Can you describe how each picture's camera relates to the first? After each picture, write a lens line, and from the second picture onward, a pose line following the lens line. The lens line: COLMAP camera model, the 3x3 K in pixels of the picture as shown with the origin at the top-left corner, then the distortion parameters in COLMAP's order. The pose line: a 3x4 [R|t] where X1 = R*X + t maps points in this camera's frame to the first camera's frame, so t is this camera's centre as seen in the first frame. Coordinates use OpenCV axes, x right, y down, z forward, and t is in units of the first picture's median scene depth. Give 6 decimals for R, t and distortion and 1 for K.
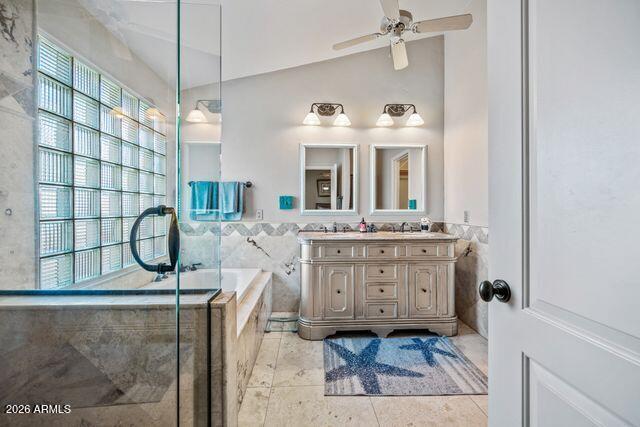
lens RADIAL K [[253.3, 0, 319.2], [0, 253.3, 208.5], [0, 0, 1]] dist [-0.006856, 0.001287]
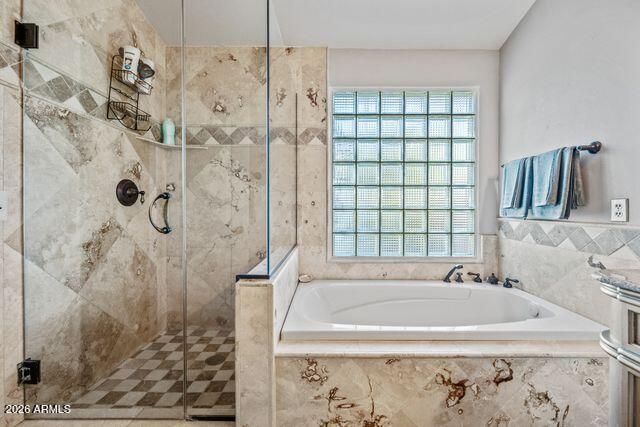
lens RADIAL K [[253.3, 0, 330.7], [0, 253.3, 210.4], [0, 0, 1]] dist [-0.006856, 0.001287]
pose [[-0.047652, 0.005331, -0.998850, 0.239785], [0.002049, 0.999984, 0.005239, 0.023240], [0.998862, -0.001797, -0.047662, 0.539220]]
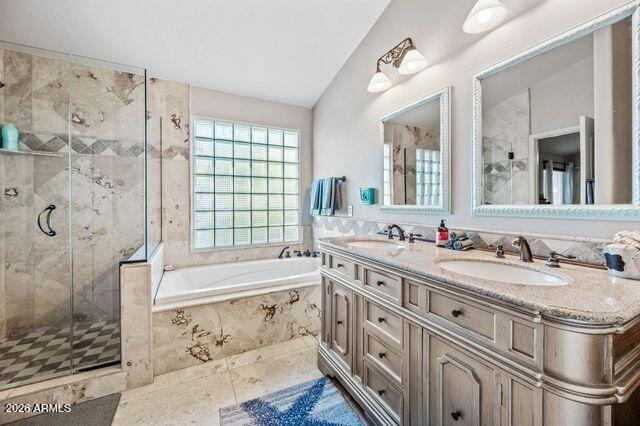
lens RADIAL K [[253.3, 0, 323.7], [0, 253.3, 202.9], [0, 0, 1]] dist [-0.006856, 0.001287]
pose [[0.416095, -0.005661, -0.909303, 0.583308], [0.009050, 0.999957, -0.002084, -0.002657], [0.909276, -0.007362, 0.416128, 0.556710]]
